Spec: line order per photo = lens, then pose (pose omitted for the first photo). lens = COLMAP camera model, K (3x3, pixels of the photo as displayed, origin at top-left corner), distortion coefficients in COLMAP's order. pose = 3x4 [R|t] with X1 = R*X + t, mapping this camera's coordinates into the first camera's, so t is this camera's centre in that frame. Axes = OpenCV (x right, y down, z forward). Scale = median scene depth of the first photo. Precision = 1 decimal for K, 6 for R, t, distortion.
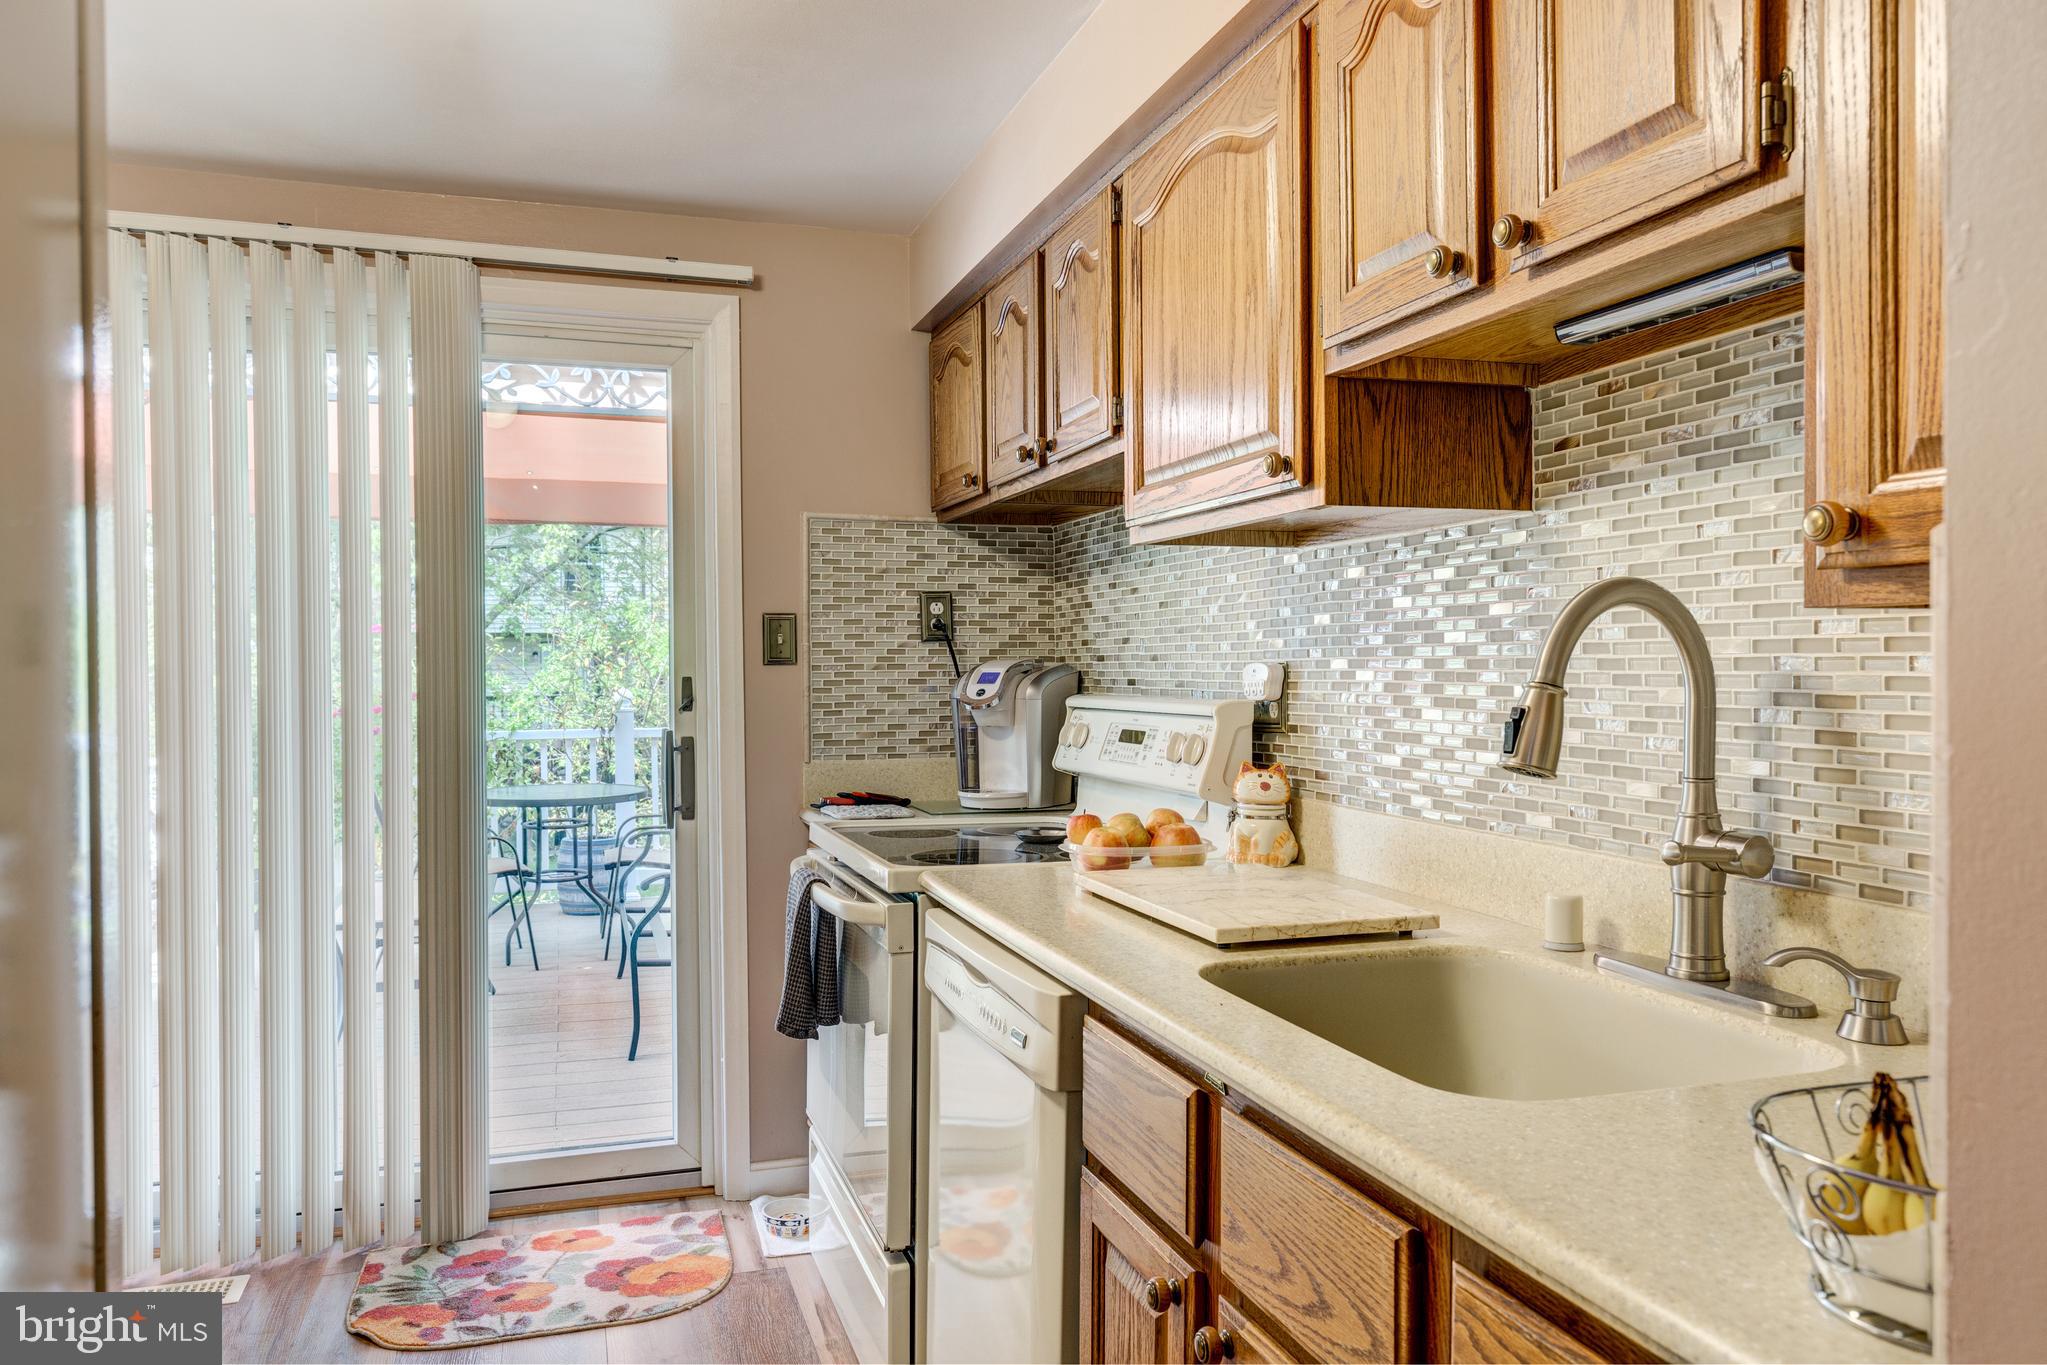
lens RADIAL K [[1422.3, 0, 1023.5], [0, 1422.3, 682.5], [0, 0, 1]] dist [-0.001098, 0.000708]
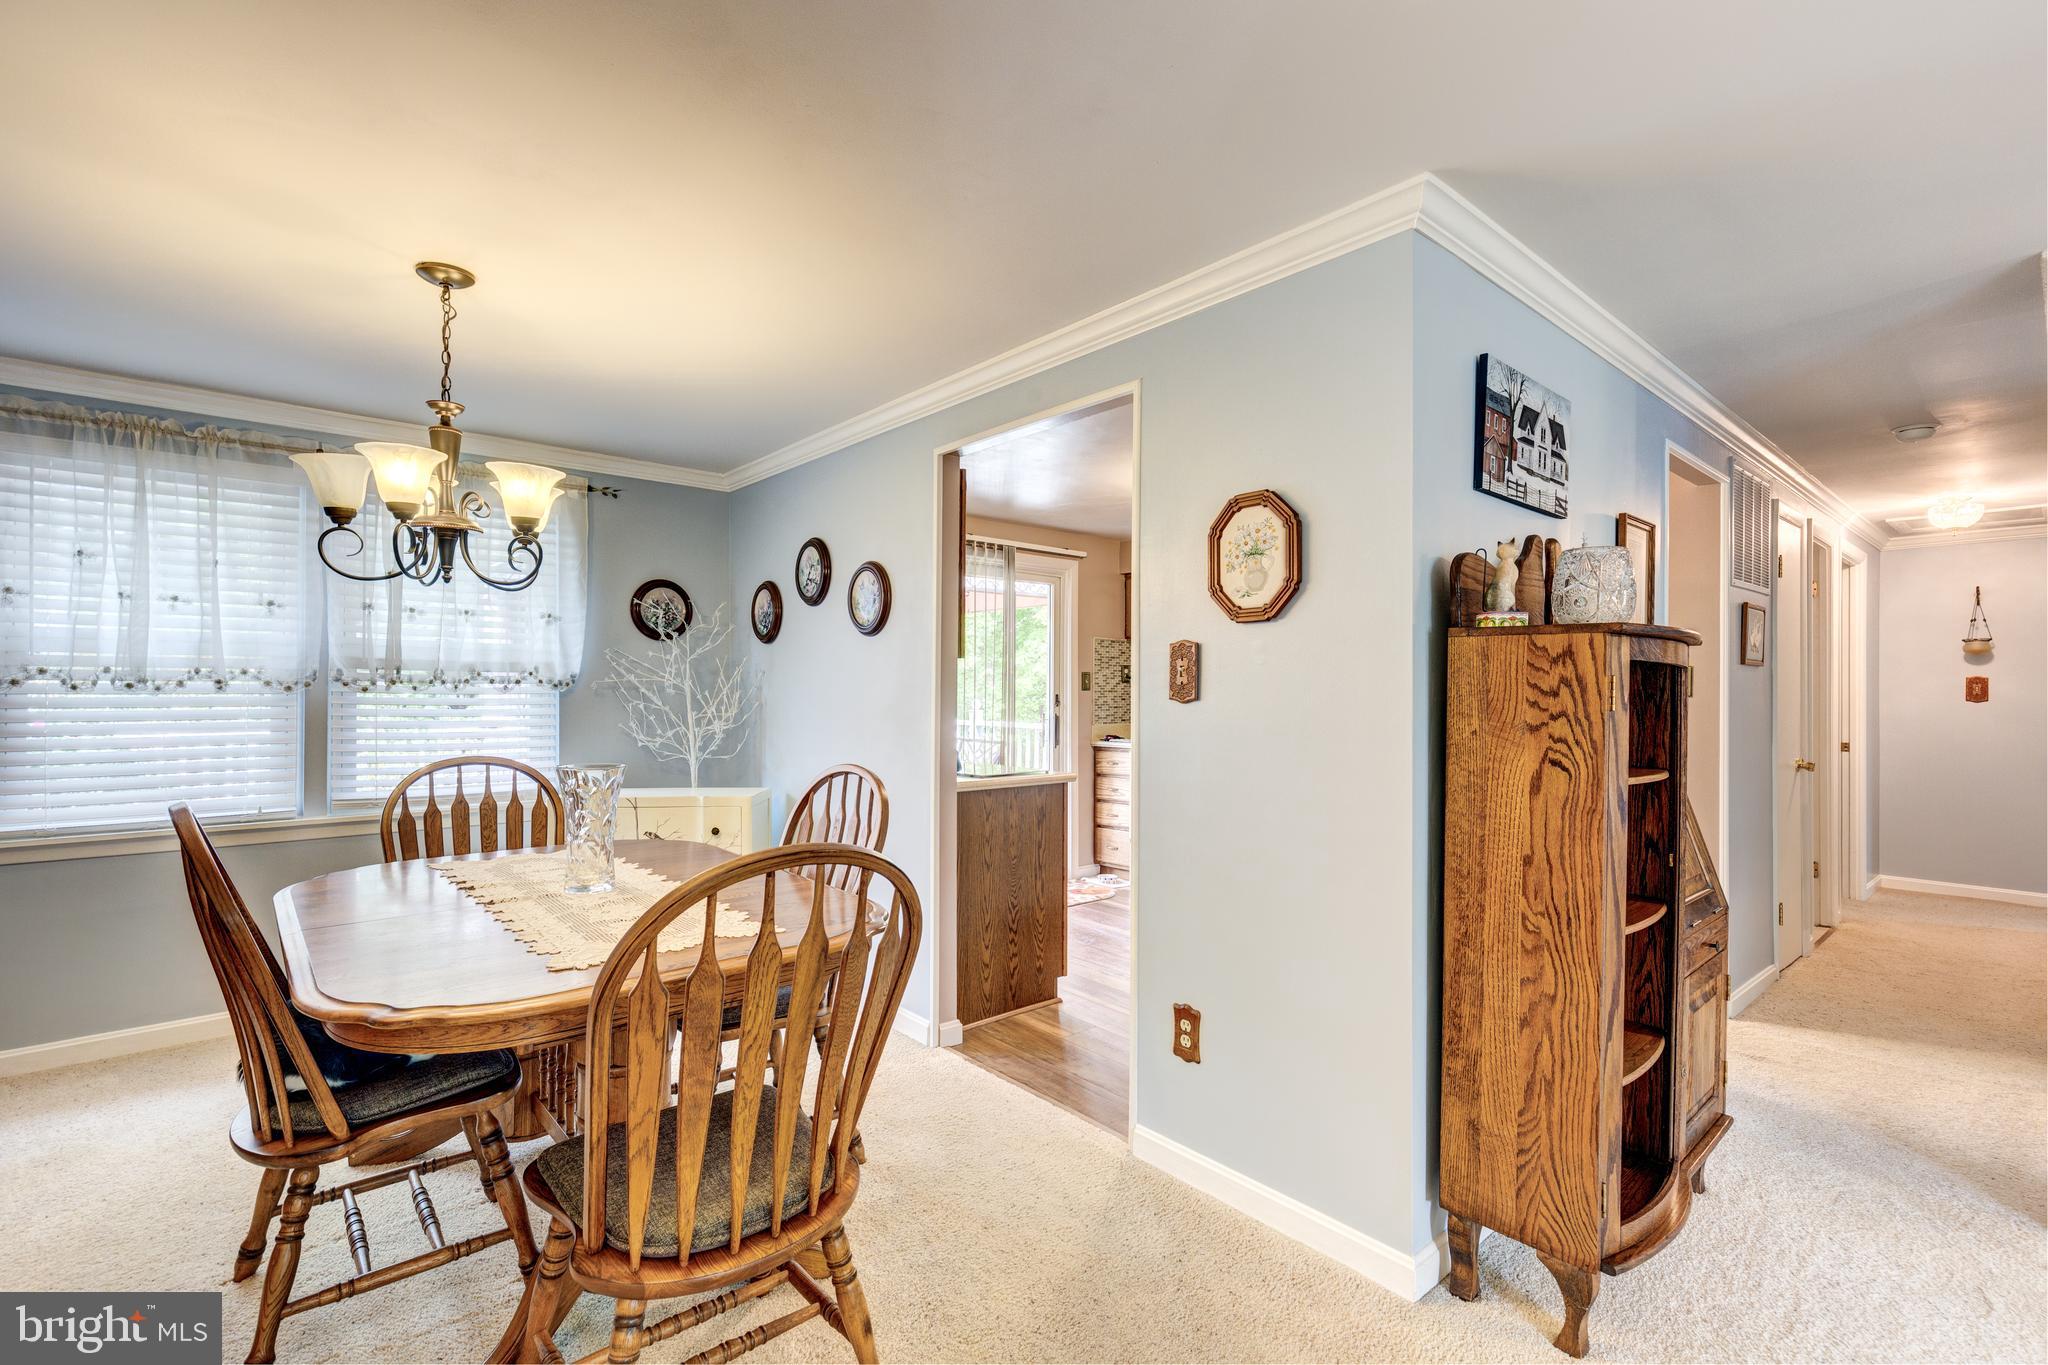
lens RADIAL K [[918.4, 0, 1023.1], [0, 918.4, 687.0], [0, 0, 1]] dist [0.007369, -0.001611]
pose [[0.920990, 0.012488, 0.389387, -1.045348], [-0.006626, 0.999844, -0.016395, 0.012093], [-0.389530, 0.012519, 0.920928, -0.669642]]
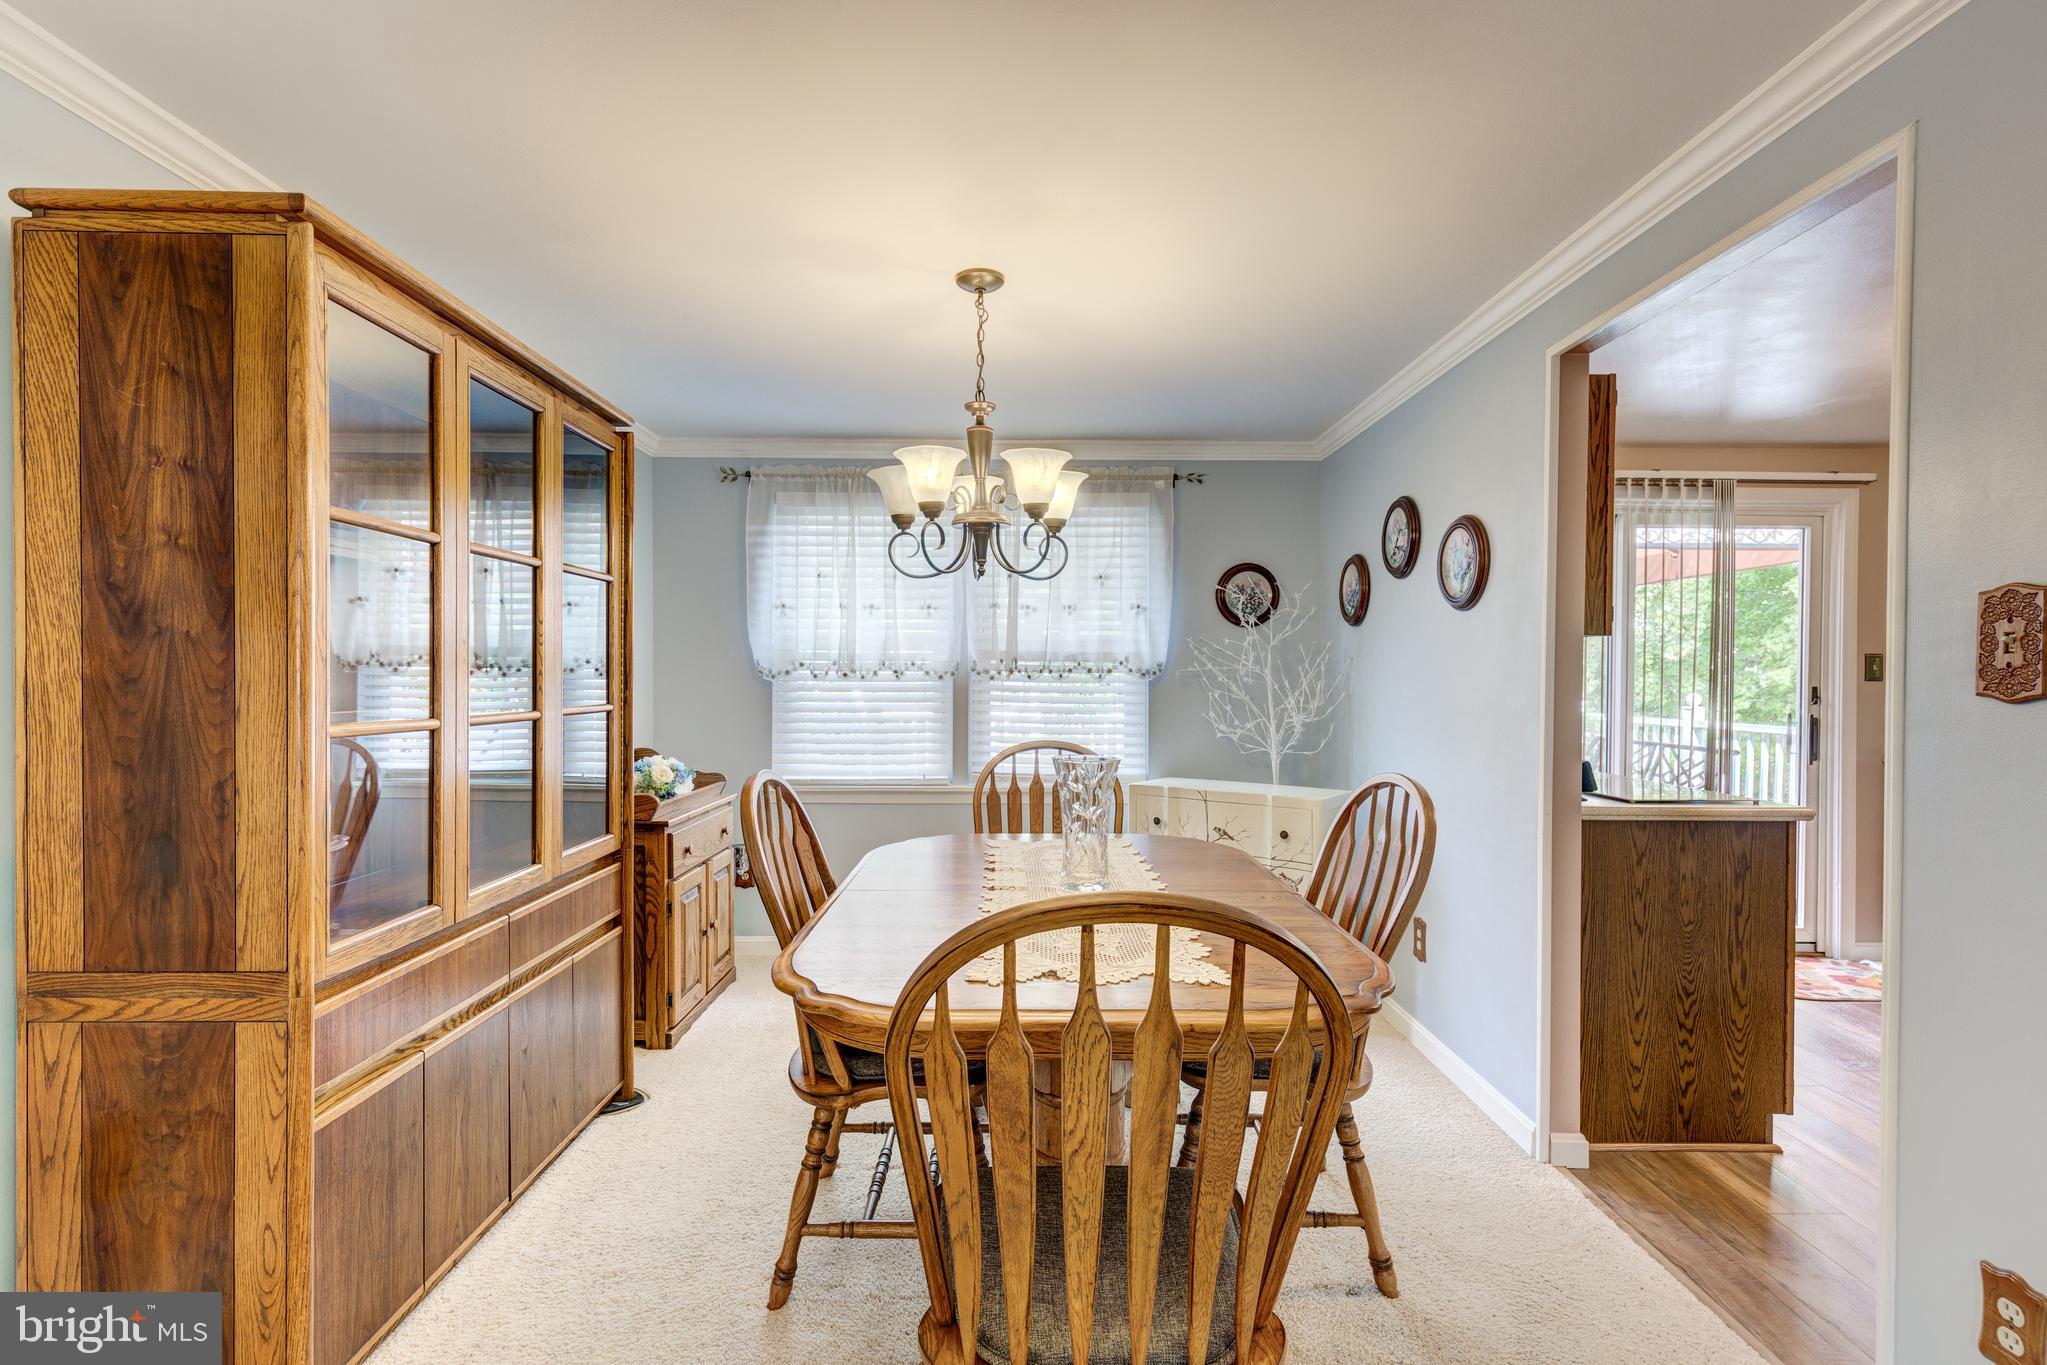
lens RADIAL K [[918.0, 0, 1022.6], [0, 918.0, 687.0], [0, 0, 1]] dist [0.007369, -0.001611]
pose [[0.953409, 0.015646, -0.301275, -0.921580], [-0.015689, 0.999874, 0.002277, 0.010911], [0.301273, 0.002555, 0.953535, -0.540293]]
